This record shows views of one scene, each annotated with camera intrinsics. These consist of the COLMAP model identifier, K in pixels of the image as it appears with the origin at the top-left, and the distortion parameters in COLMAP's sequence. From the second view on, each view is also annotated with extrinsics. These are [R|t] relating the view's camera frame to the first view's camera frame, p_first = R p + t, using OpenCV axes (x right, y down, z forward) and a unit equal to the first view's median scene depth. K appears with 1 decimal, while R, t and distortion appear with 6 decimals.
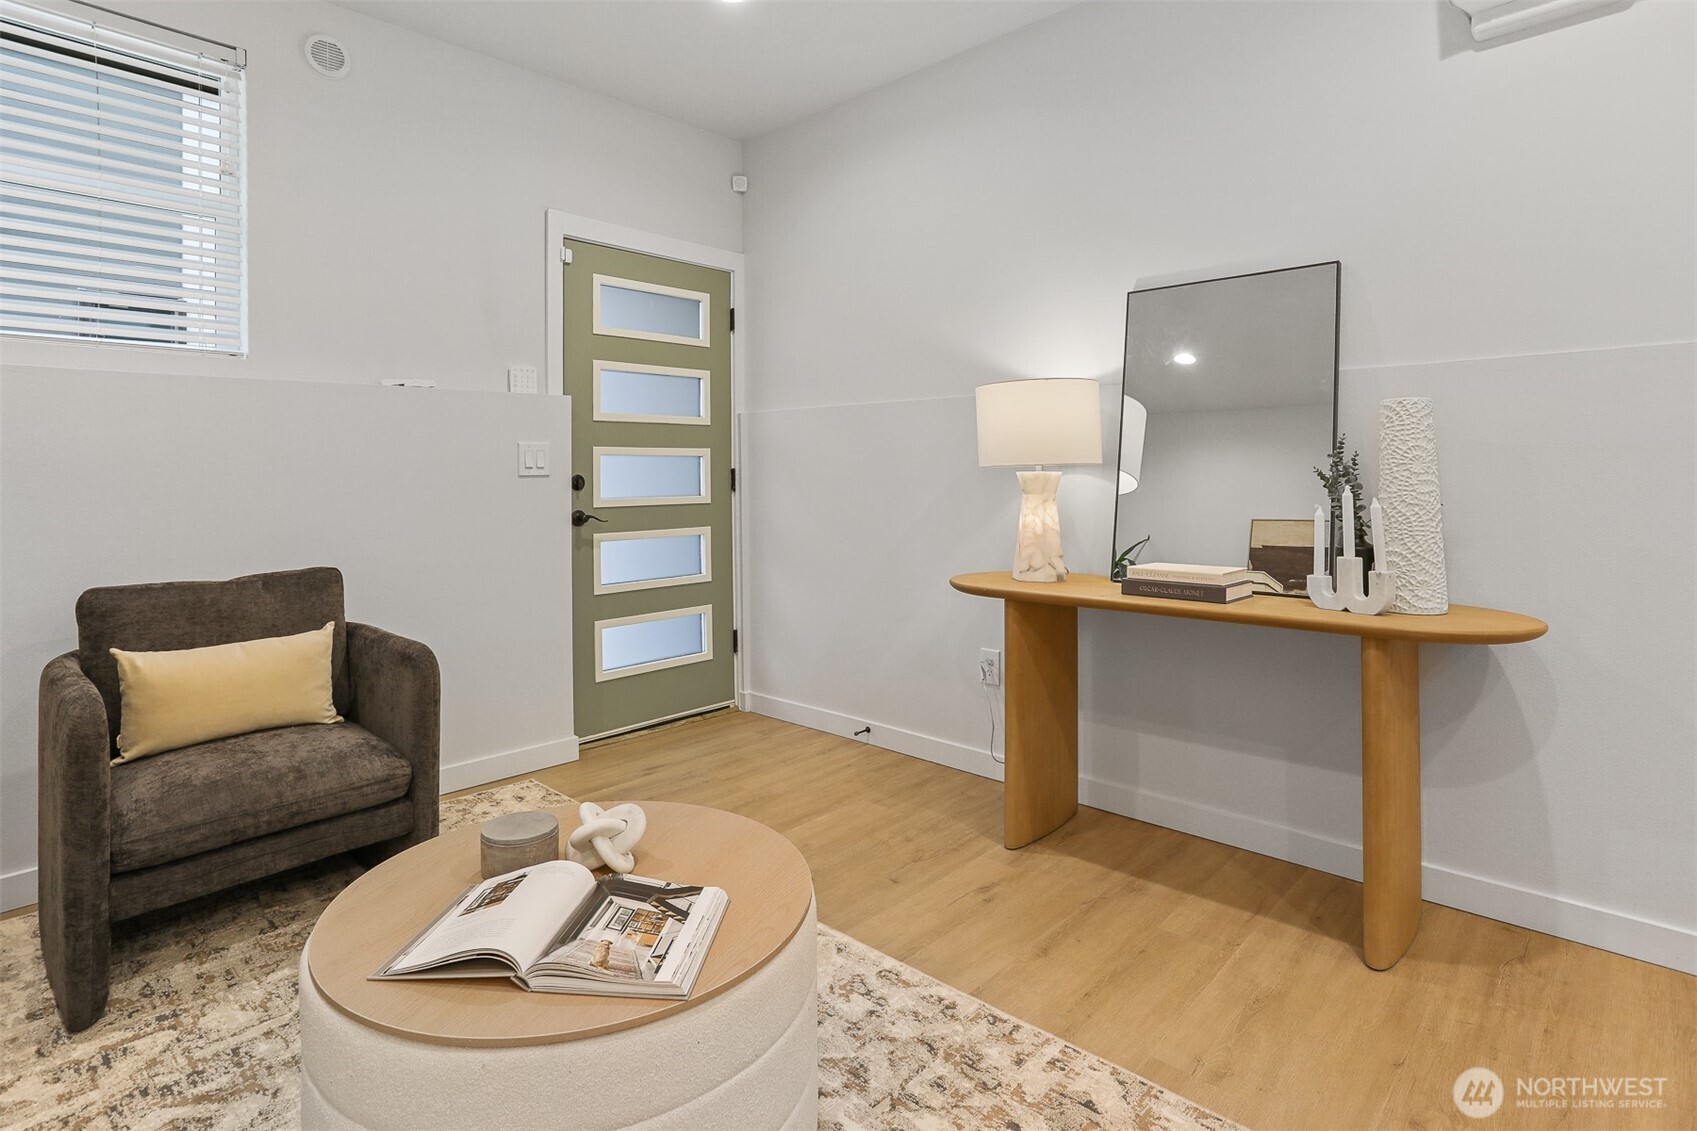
lens RADIAL K [[863.1, 0, 836.6], [0, 863.1, 477.1], [0, 0, 1]] dist [-0.006564, -0.000037]
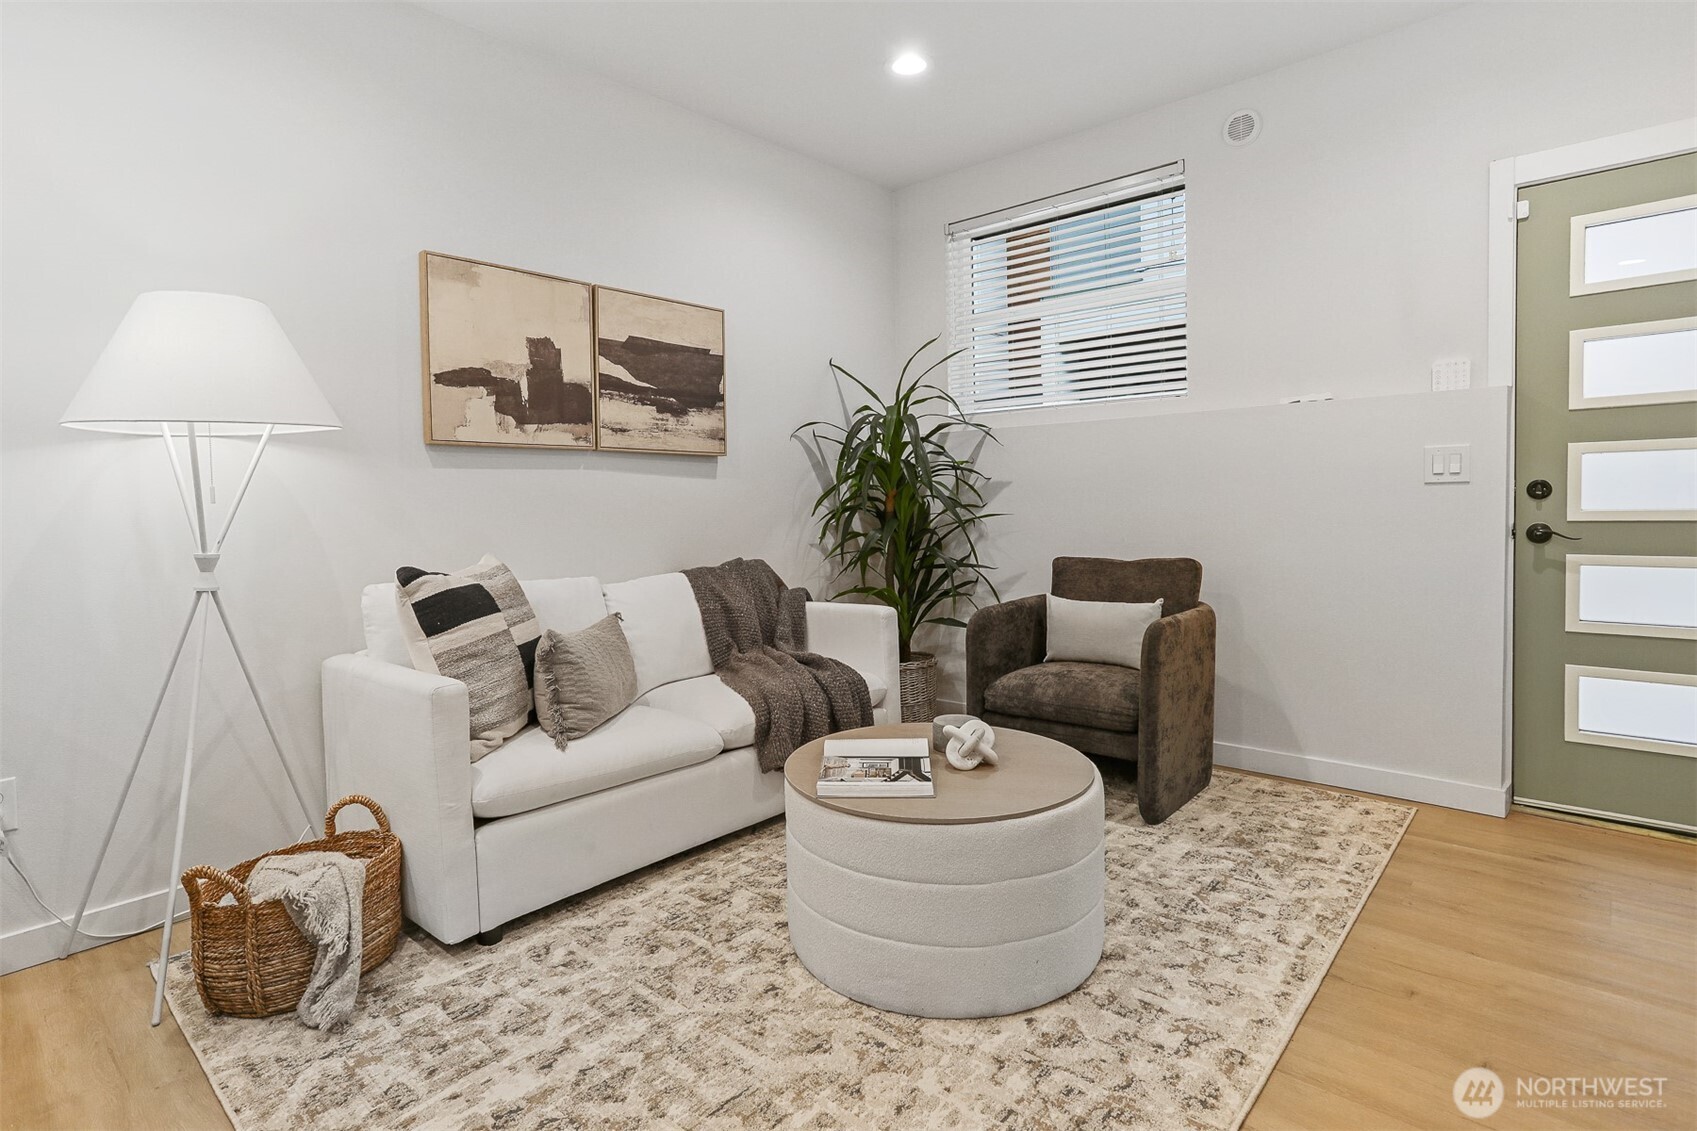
lens RADIAL K [[863.1, 0, 847.6], [0, 863.1, 559.4], [0, 0, 1]] dist [-0.006564, -0.000037]
pose [[0.047379, 0.076872, -0.995915, 0.742283], [0.014758, 0.996872, 0.077648, -0.000458], [0.998768, -0.018377, 0.046096, 0.488133]]
